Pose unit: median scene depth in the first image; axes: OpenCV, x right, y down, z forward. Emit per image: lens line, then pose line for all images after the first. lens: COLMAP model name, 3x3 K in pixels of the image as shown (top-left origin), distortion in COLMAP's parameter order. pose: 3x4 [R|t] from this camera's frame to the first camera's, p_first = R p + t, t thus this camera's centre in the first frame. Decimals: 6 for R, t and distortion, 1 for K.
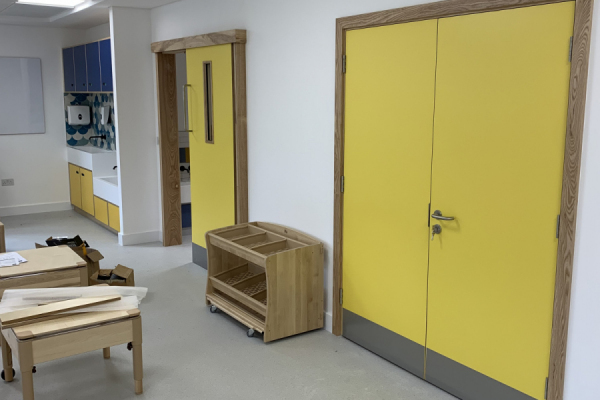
lens RADIAL K [[620.3, 0, 299.5], [0, 620.3, 200.7], [0, 0, 1]] dist [0.035212, 0.000000]
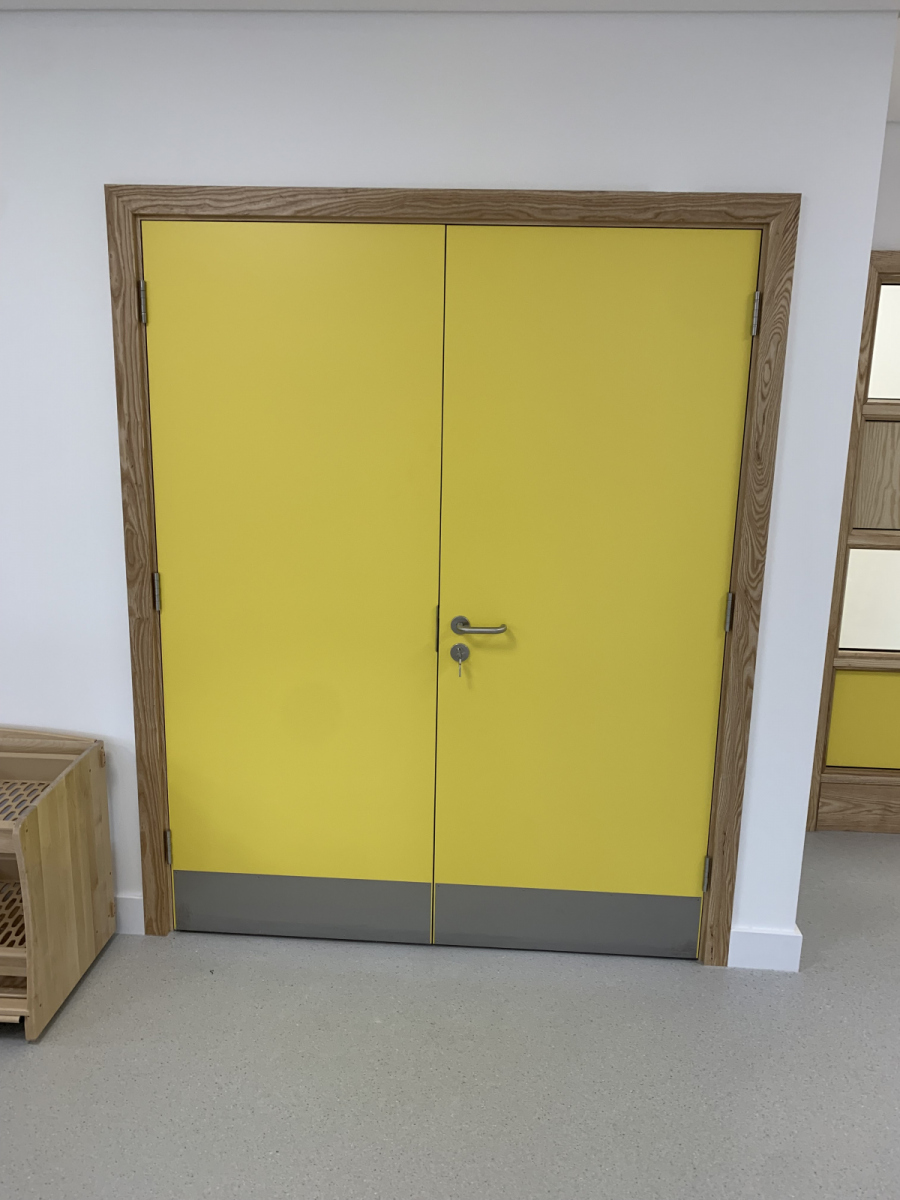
lens RADIAL K [[930.5, 0, 447.2], [0, 930.5, 591.0], [0, 0, 1]] dist [0.035918, -0.003236]
pose [[0.603438, -0.156915, 0.781819, -0.371445], [0.115513, 0.987307, 0.109000, -0.088869], [-0.788999, 0.024536, 0.613904, 0.541176]]
